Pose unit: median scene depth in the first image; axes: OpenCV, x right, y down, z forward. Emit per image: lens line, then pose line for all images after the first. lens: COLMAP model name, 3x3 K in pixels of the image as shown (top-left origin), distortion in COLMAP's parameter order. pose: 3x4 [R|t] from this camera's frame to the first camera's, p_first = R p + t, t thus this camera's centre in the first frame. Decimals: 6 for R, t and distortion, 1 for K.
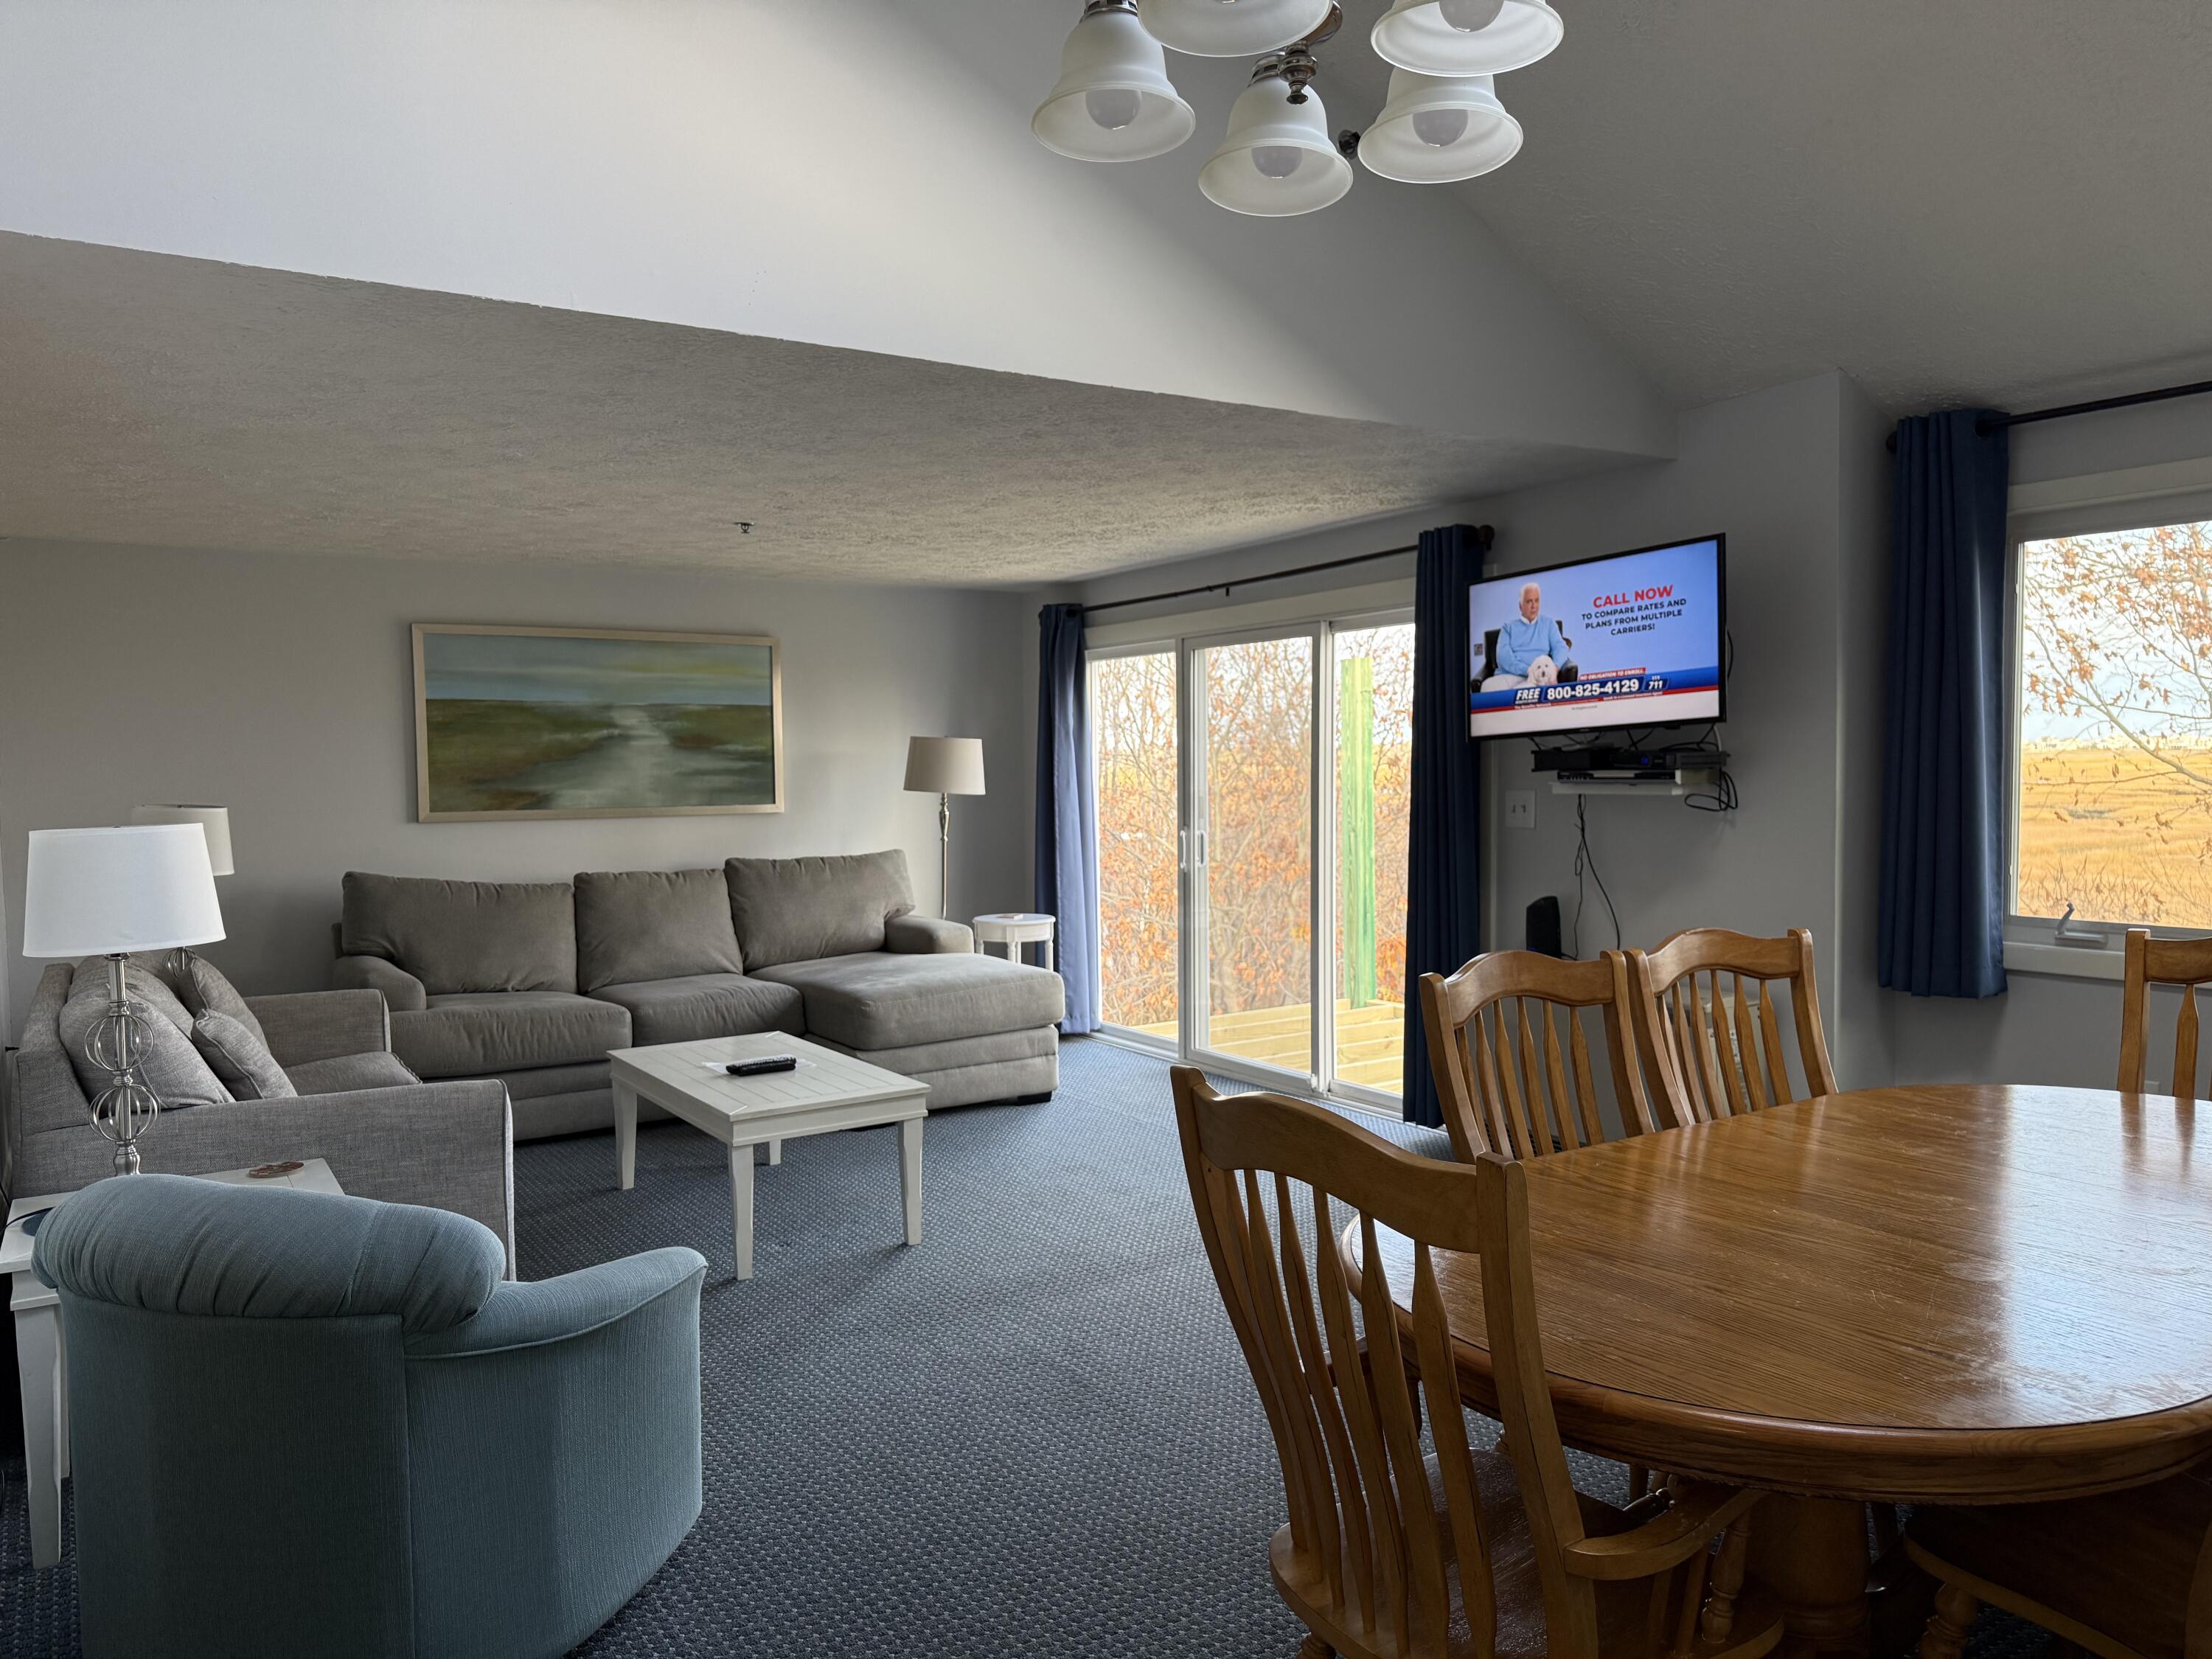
lens RADIAL K [[1548.7, 0, 1107.6], [0, 1548.7, 840.8], [0, 0, 1]] dist [0.072004, -0.083003]
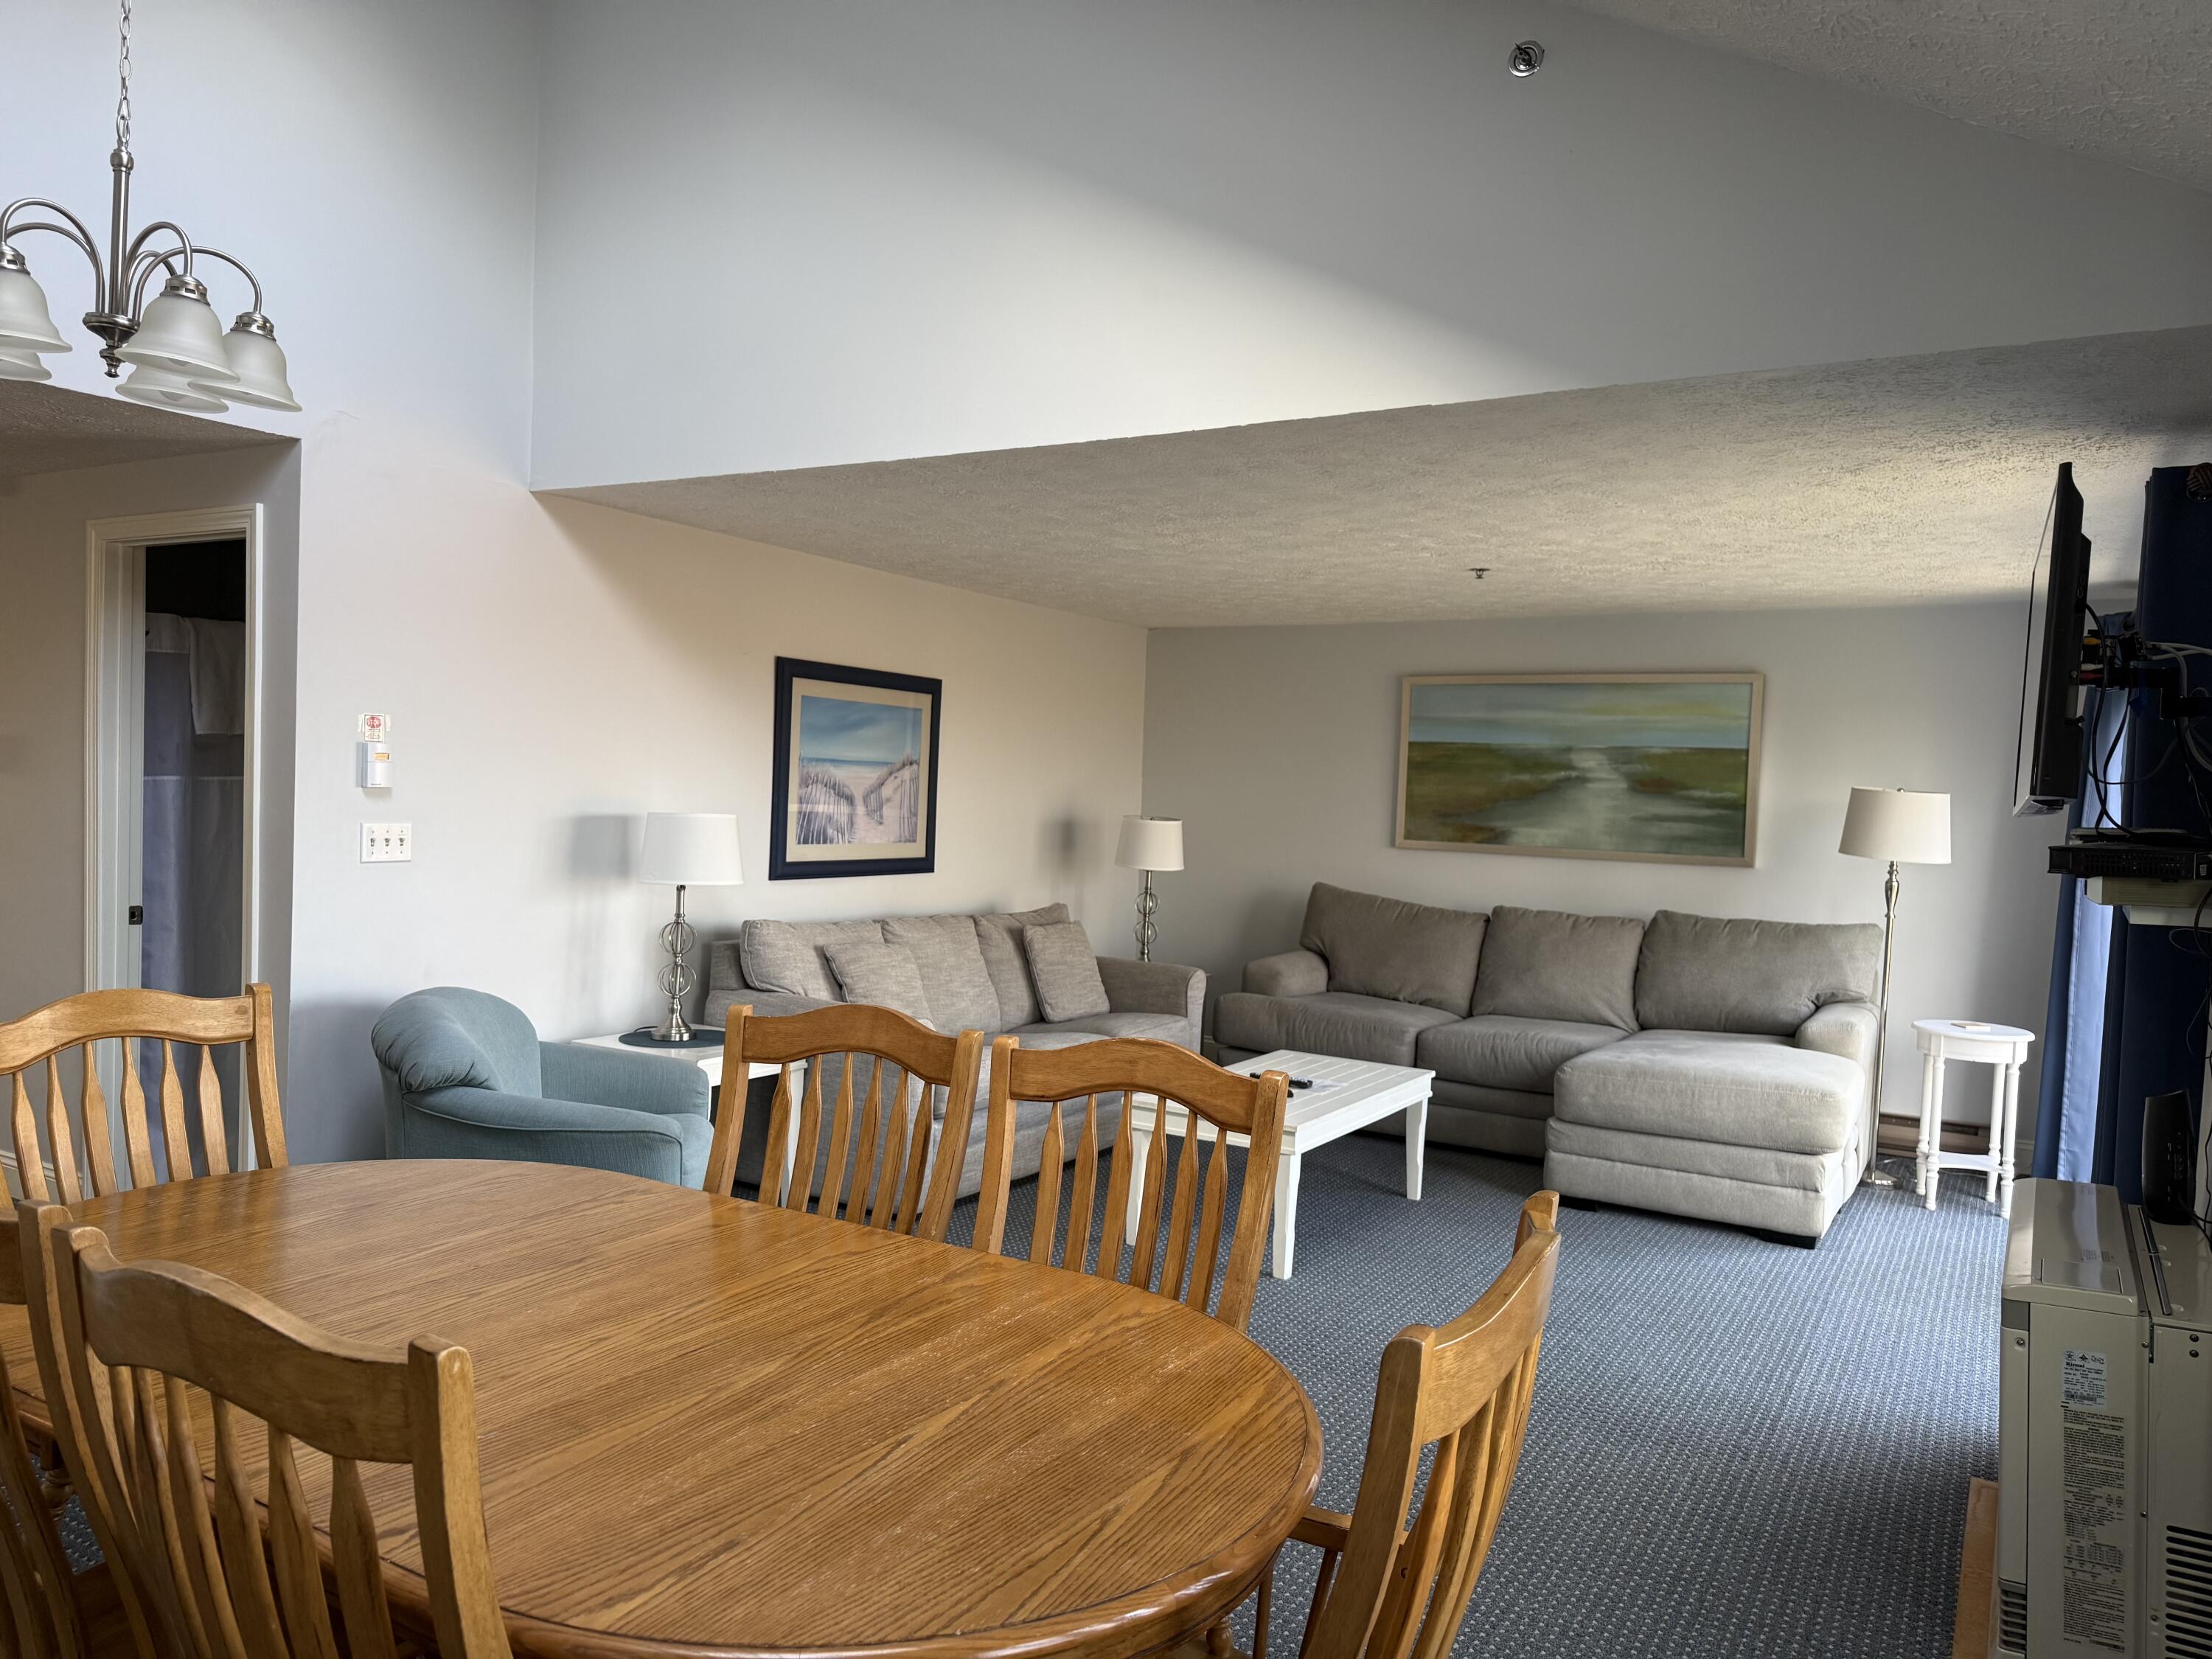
lens RADIAL K [[1548.7, 0, 1093.5], [0, 1548.7, 833.8], [0, 0, 1]] dist [0.072004, -0.083003]
pose [[0.424680, 0.058779, -0.903433, 0.793080], [-0.086941, 0.995926, 0.023929, -0.046898], [0.901159, 0.068383, 0.428060, 0.477124]]
